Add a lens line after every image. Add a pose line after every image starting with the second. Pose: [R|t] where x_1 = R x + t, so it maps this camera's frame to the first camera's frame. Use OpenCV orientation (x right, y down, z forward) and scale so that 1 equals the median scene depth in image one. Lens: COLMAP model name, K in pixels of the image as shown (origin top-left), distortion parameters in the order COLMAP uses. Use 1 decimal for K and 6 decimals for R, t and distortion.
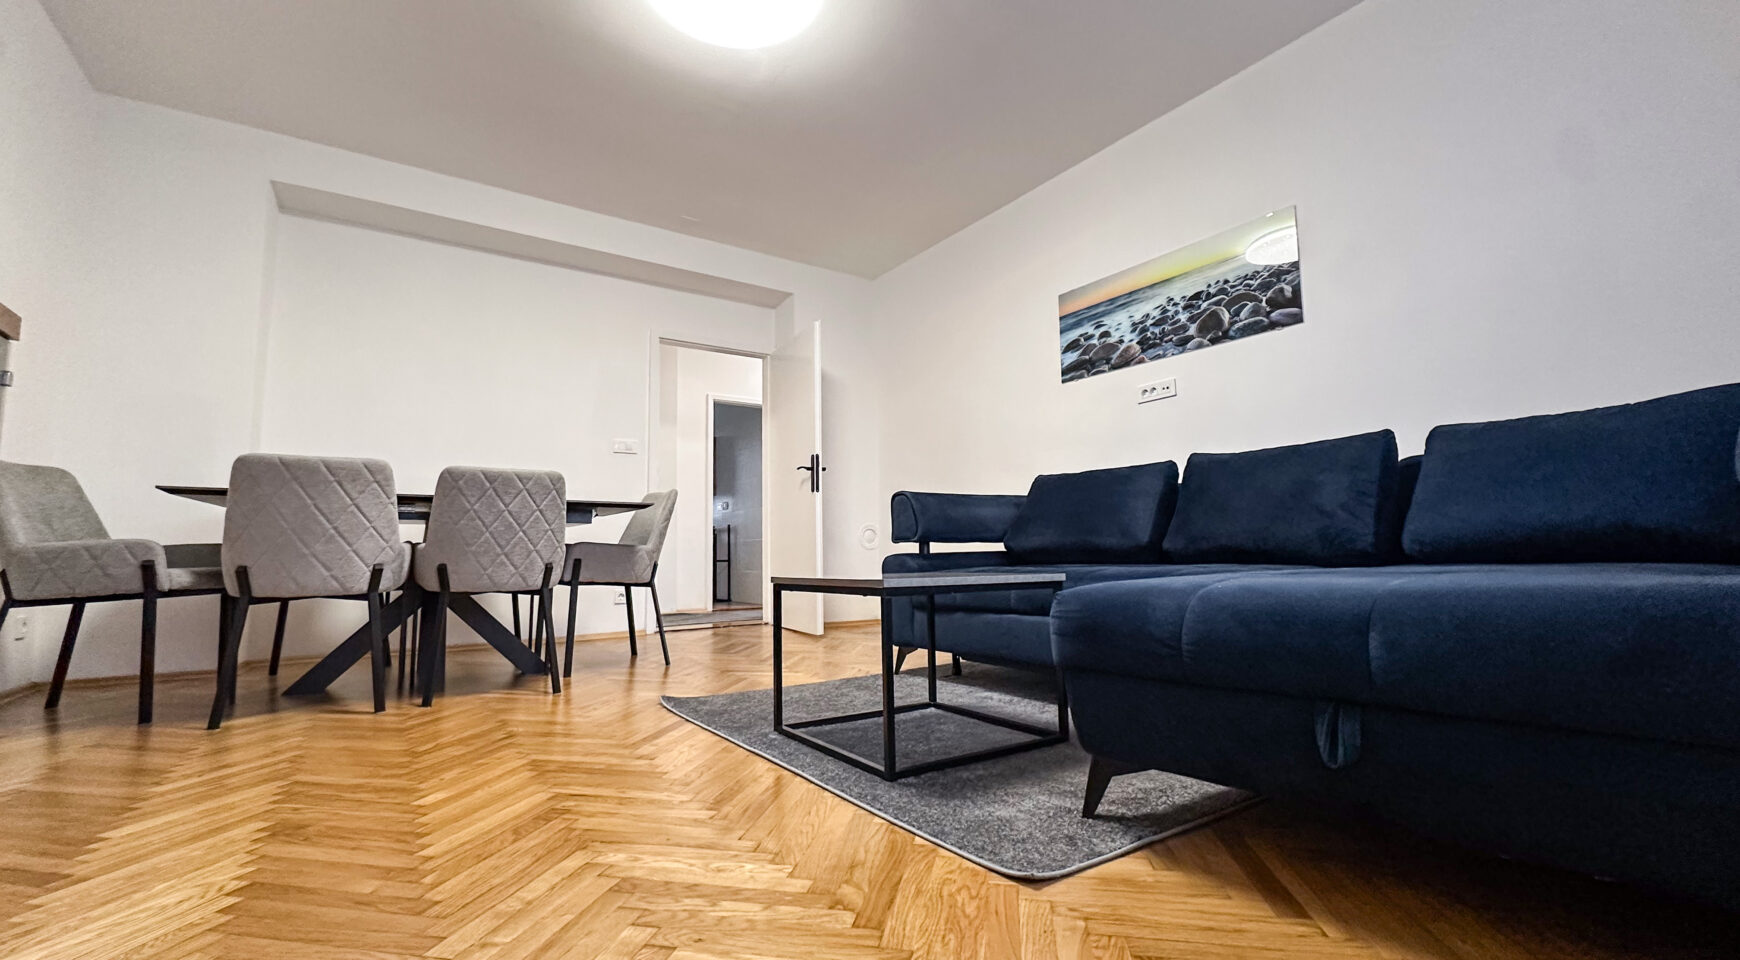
lens RADIAL K [[716.9, 0, 874.8], [0, 716.9, 497.6], [0, 0, 1]] dist [-0.000138, 0.000050]
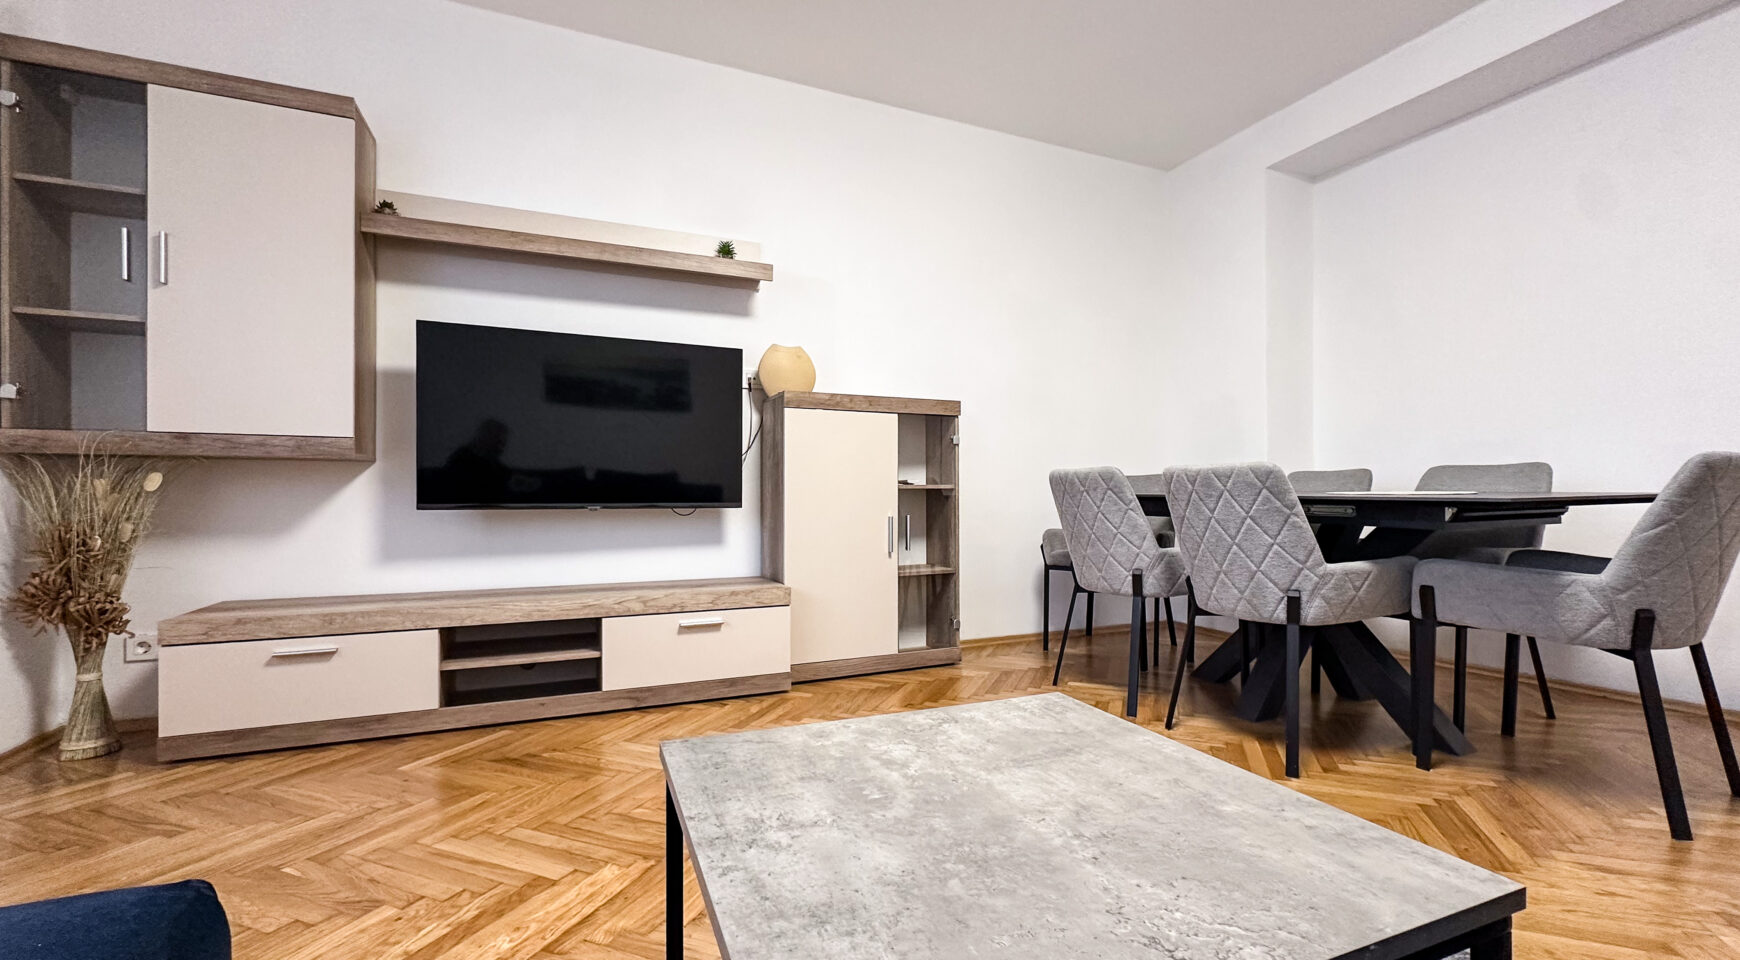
lens RADIAL K [[716.9, 0, 874.8], [0, 716.9, 497.6], [0, 0, 1]] dist [-0.000138, 0.000050]
pose [[-0.190581, 0.019881, -0.981470, 0.344181], [0.083146, 0.996529, 0.004041, -0.040076], [0.978144, -0.080835, -0.191572, 0.827973]]
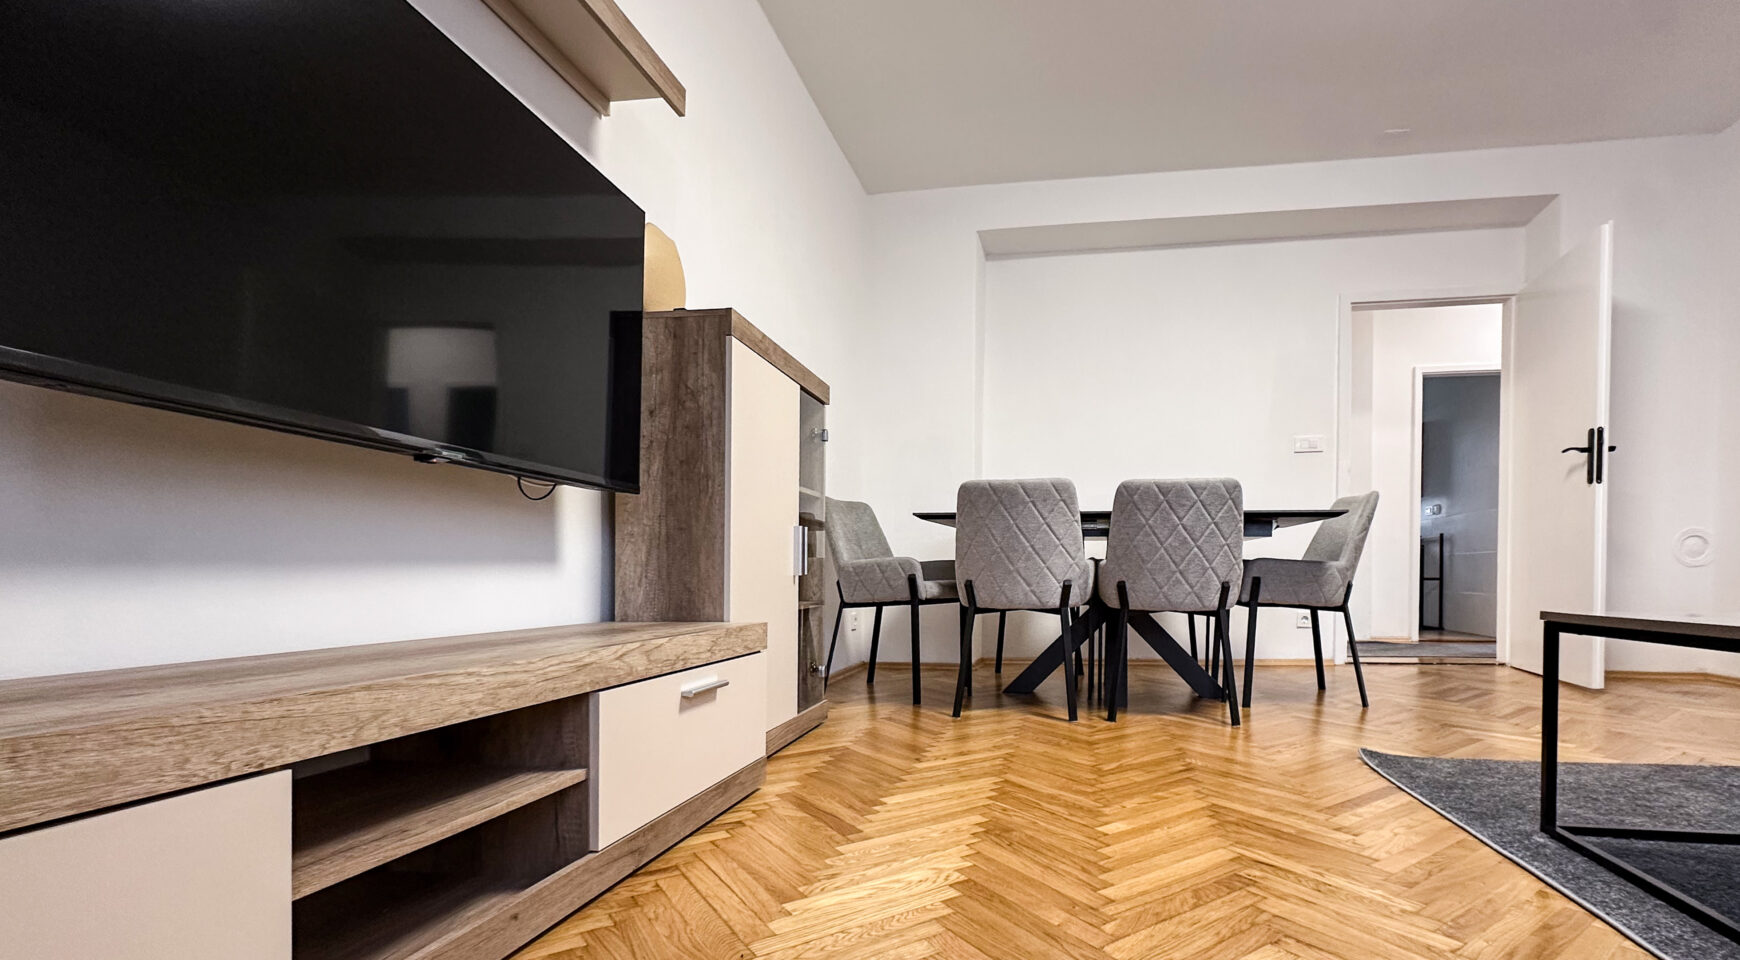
lens RADIAL K [[779.2, 0, 970.1], [0, 779.2, 593.9], [0, 0, 1]] dist [-0.000016, 0.000398]
pose [[0.738745, 0.029792, -0.673326, -0.038859], [0.045437, 0.994548, 0.093856, 0.000307], [0.672452, -0.099929, 0.733364, 0.079475]]
